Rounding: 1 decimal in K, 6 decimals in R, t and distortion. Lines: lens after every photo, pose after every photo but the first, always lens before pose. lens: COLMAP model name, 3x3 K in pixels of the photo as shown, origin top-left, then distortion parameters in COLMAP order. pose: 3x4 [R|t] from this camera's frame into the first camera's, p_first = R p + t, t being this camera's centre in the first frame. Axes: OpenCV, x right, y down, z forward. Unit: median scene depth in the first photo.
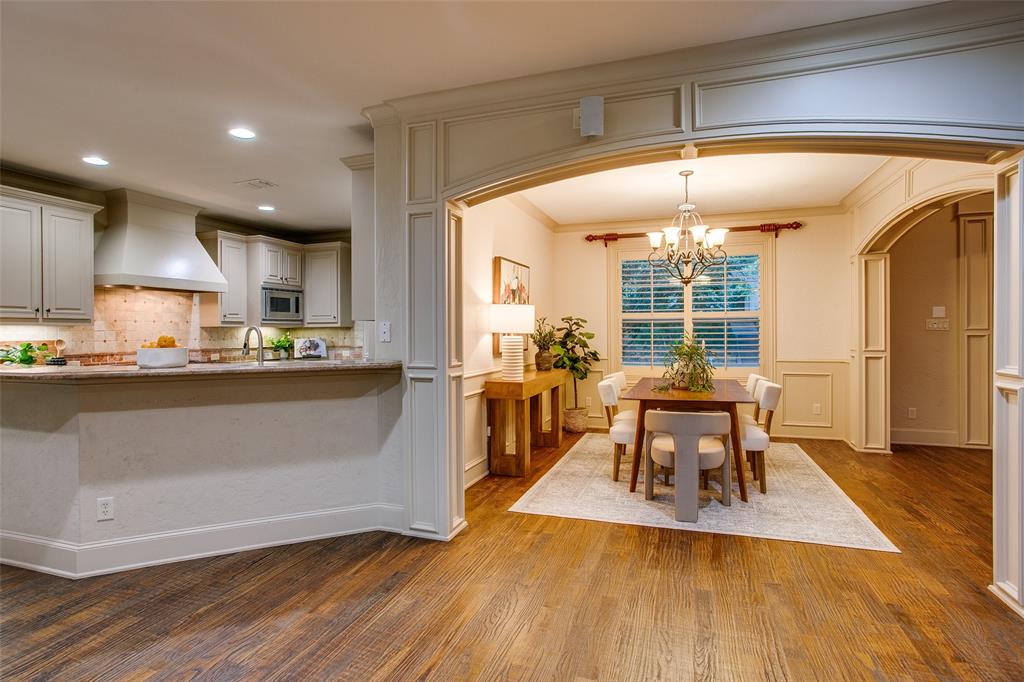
lens RADIAL K [[529.8, 0, 500.4], [0, 529.8, 338.2], [0, 0, 1]] dist [-0.044348, 0.032378]
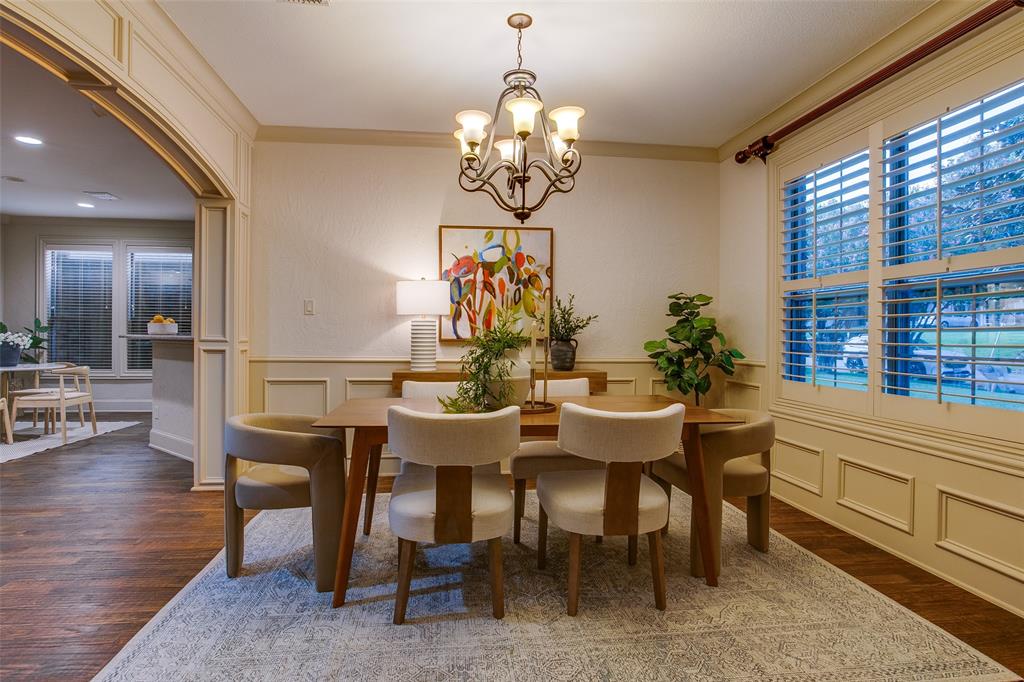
lens RADIAL K [[544.3, 0, 498.5], [0, 544.3, 331.4], [0, 0, 1]] dist [-0.056459, 0.032722]
pose [[0.447685, 0.008163, -0.894154, 0.696682], [-0.020213, 0.999795, -0.000993, 0.011467], [0.893963, 0.018518, 0.447759, 0.592728]]
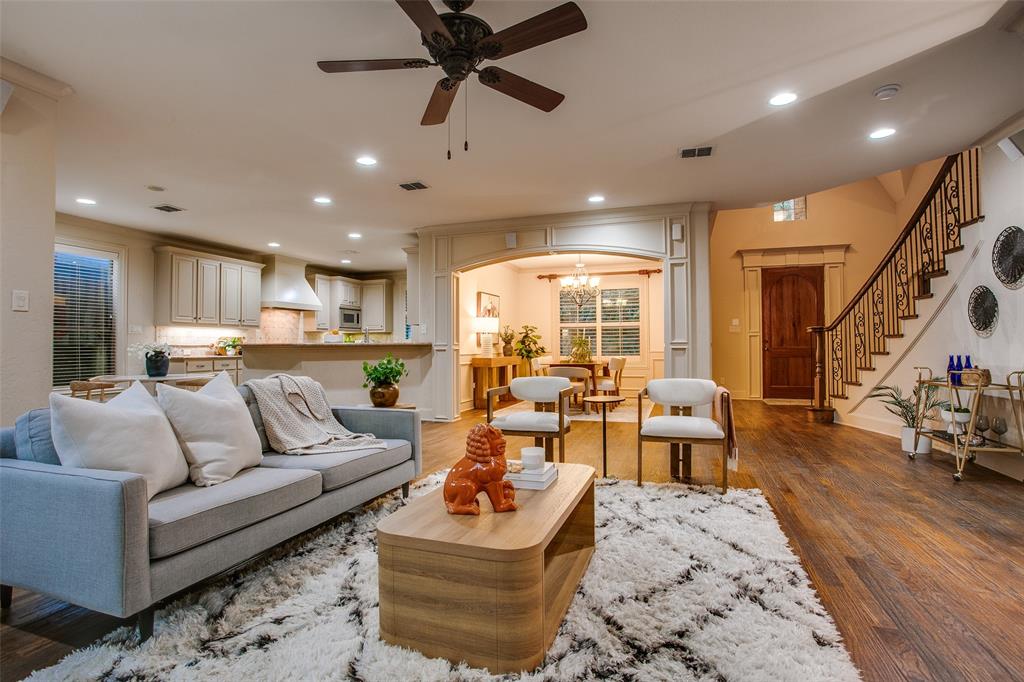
lens RADIAL K [[505.5, 0, 509.9], [0, 505.5, 339.1], [0, 0, 1]] dist [-0.071448, 0.037380]
pose [[0.999874, -0.001128, 0.015828, 0.062555], [0.001561, 0.999624, -0.027363, 0.050963], [-0.015791, 0.027384, 0.999500, -0.649281]]
